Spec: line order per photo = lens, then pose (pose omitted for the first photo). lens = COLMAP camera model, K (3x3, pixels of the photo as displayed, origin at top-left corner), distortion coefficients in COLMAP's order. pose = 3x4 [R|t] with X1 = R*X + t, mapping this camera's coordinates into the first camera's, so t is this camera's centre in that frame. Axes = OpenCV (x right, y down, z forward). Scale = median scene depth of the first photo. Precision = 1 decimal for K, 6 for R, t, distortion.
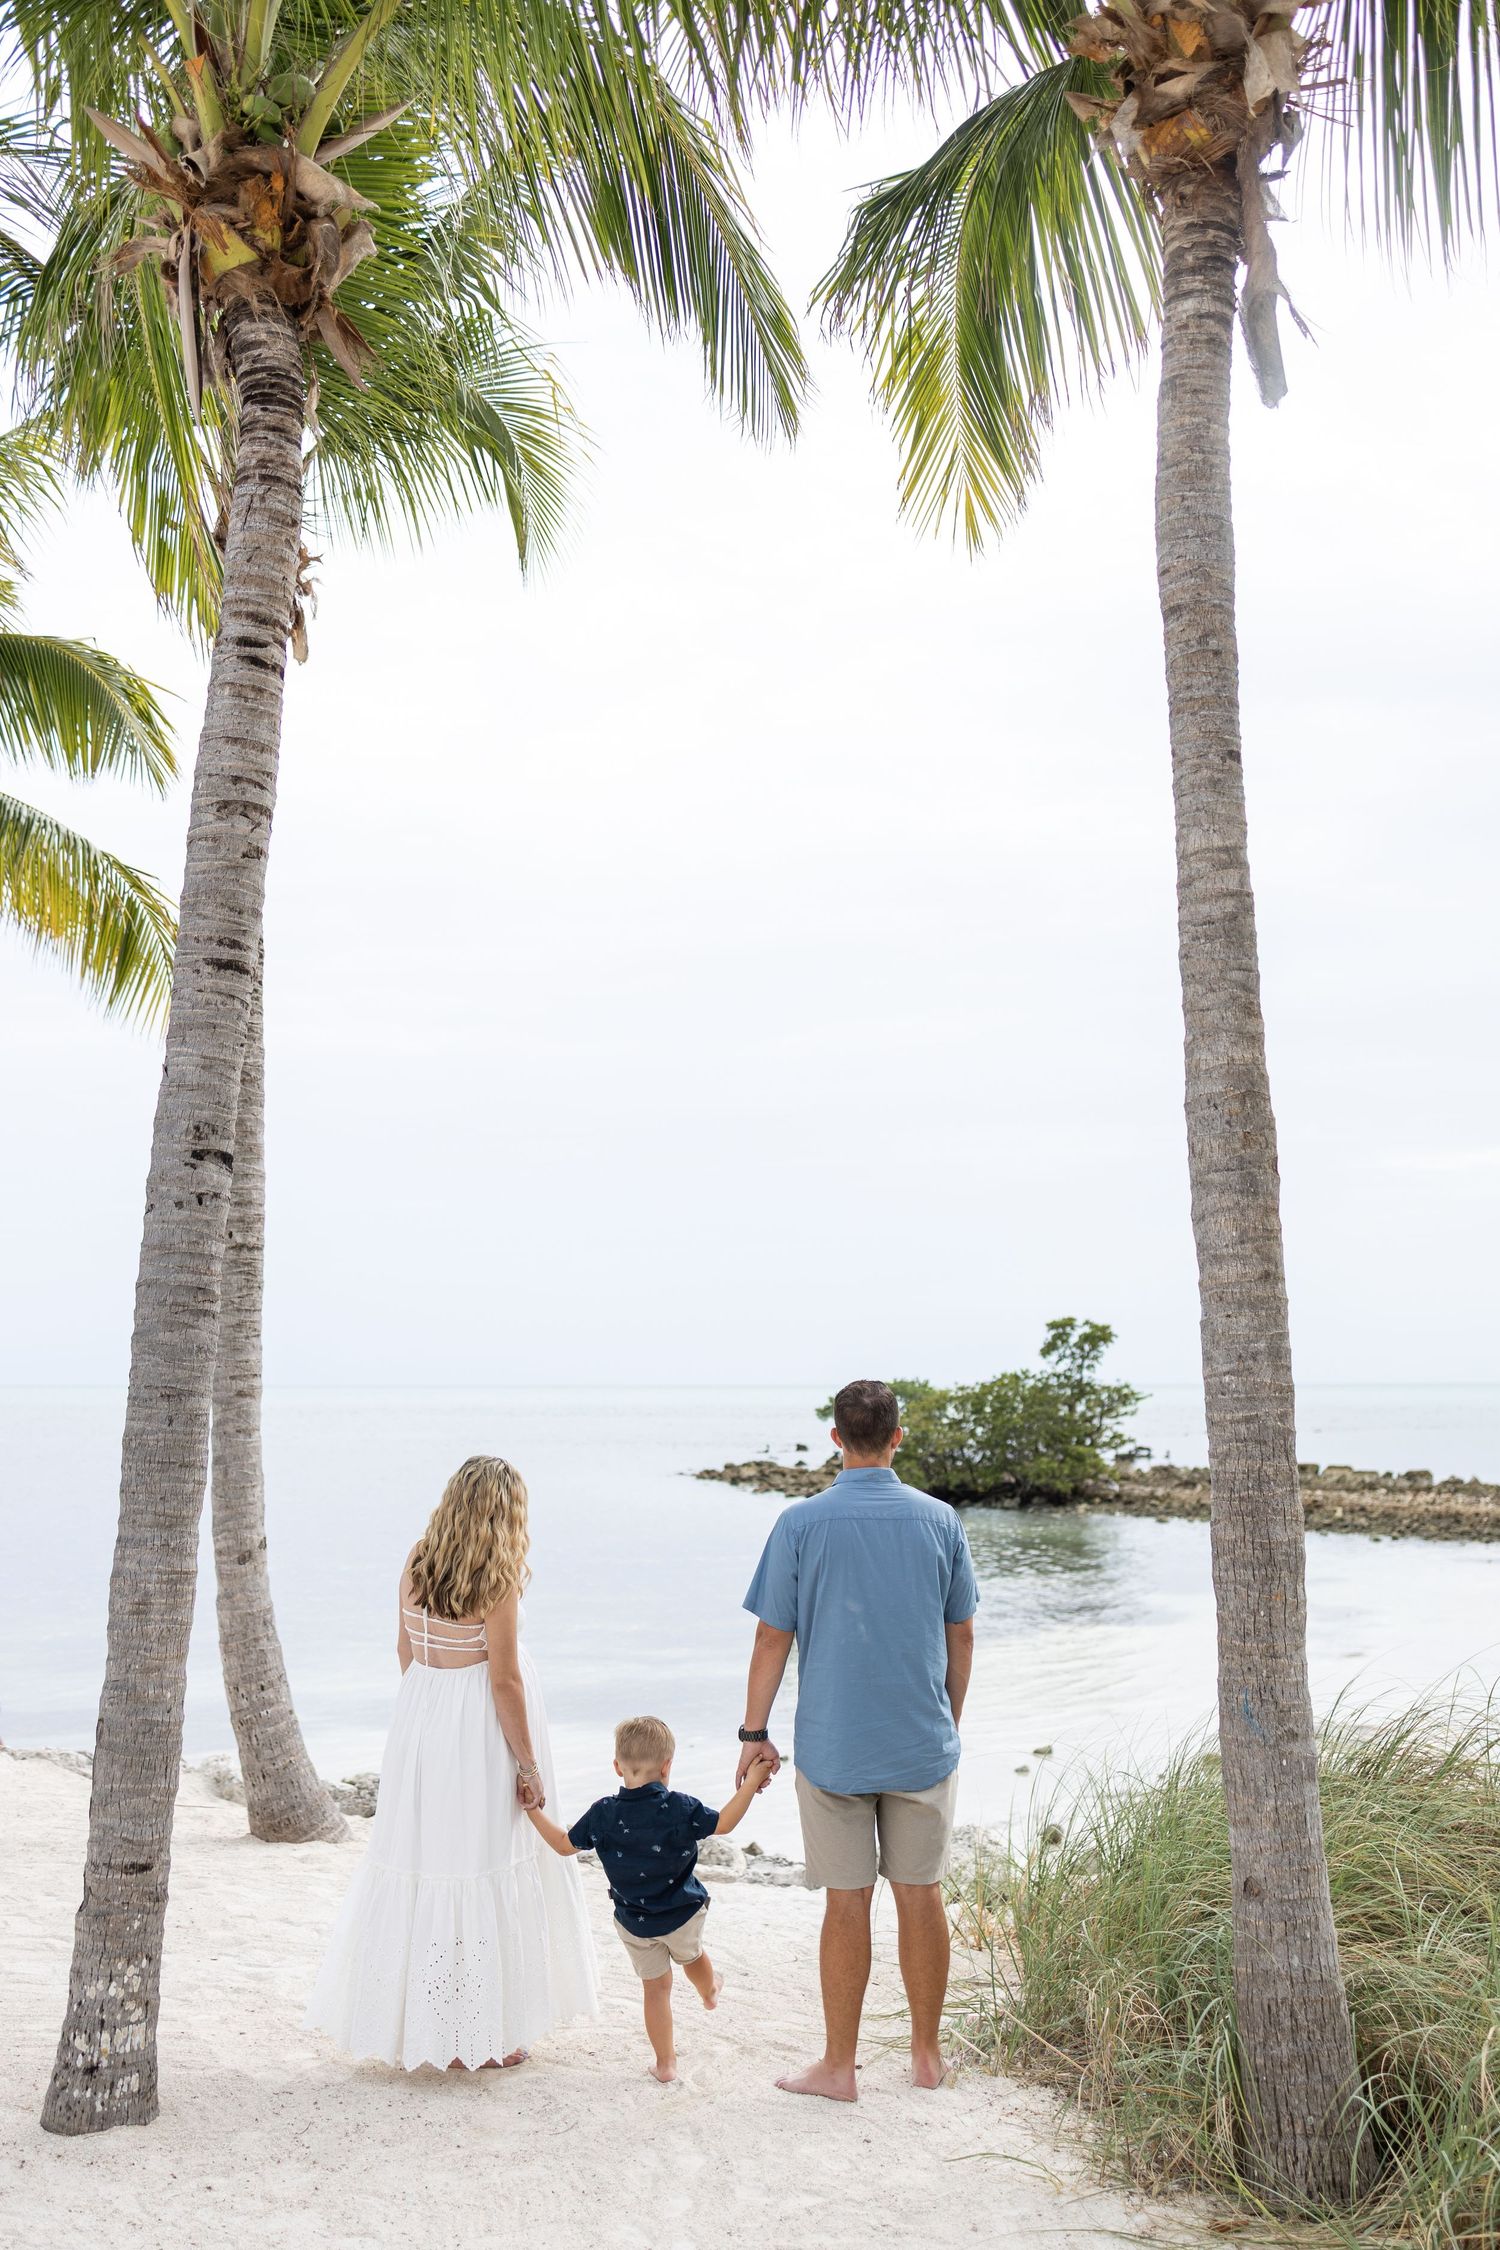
lens RADIAL K [[2358.8, 0, 702.8], [0, 2358.8, 1162.0], [0, 0, 1]] dist [-0.005812, 0.000000]
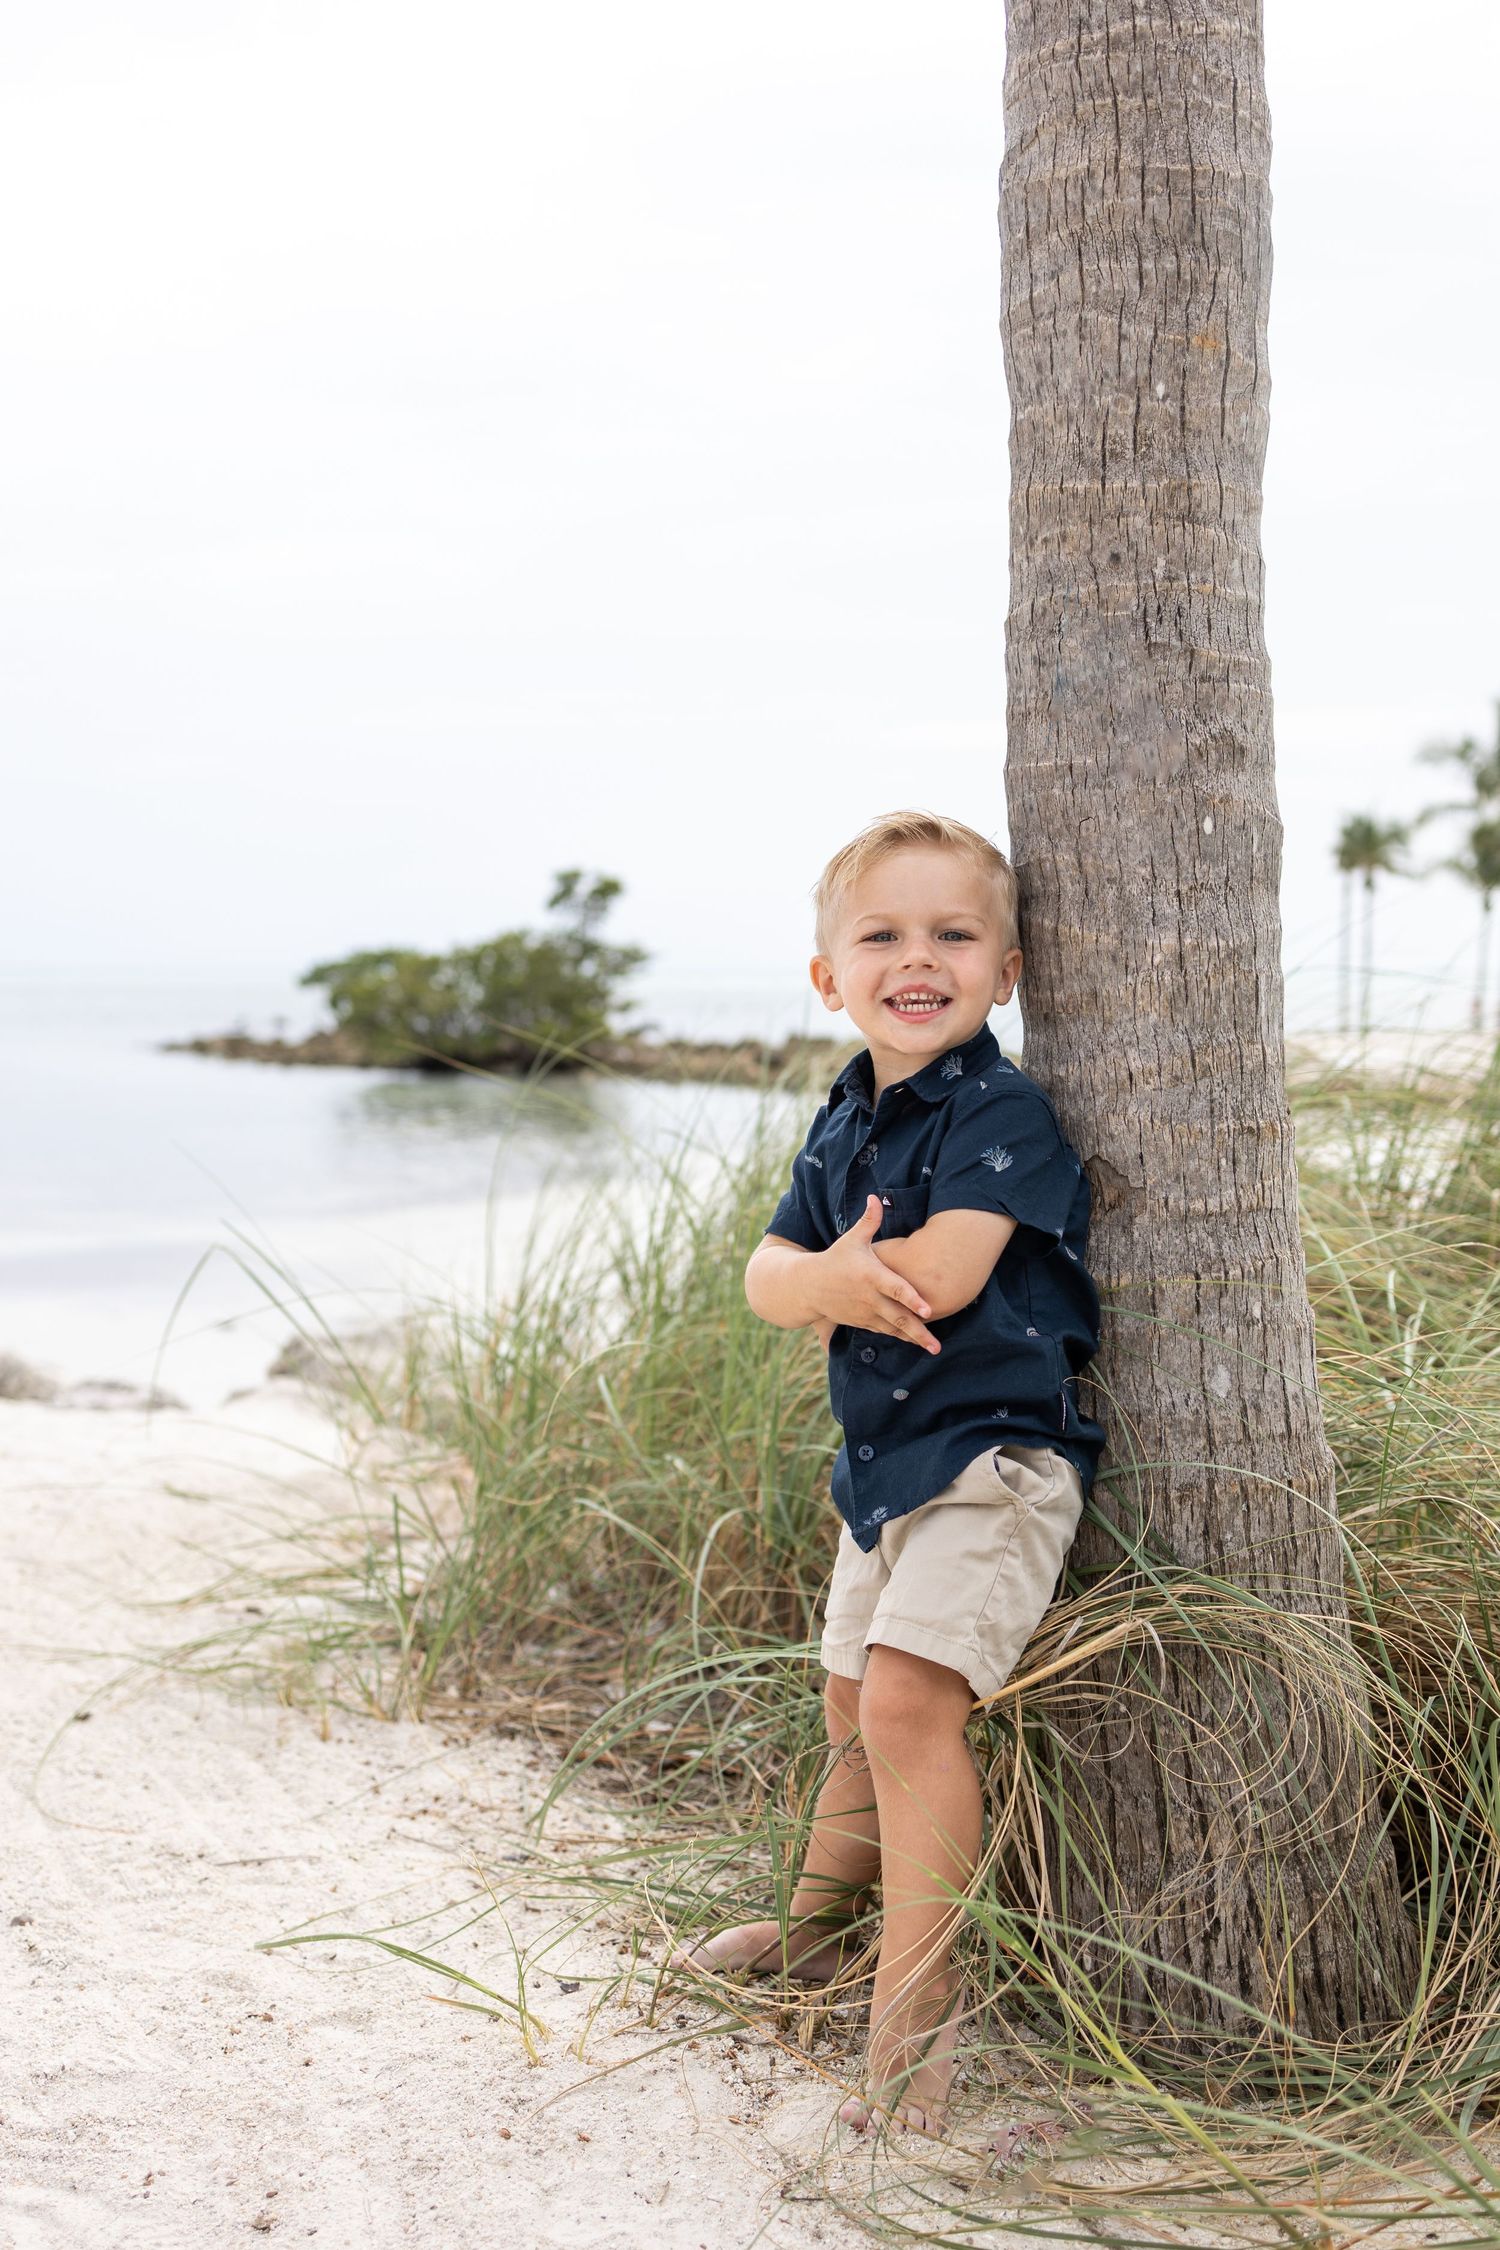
lens RADIAL K [[2358.8, 0, 709.2], [0, 2358.8, 1231.5], [0, 0, 1]] dist [-0.005812, 0.000000]
pose [[0.977936, -0.011751, 0.208573, 0.096416], [-0.027002, 0.982931, 0.181983, 0.233073], [-0.207151, -0.183600, 0.960926, 0.624619]]
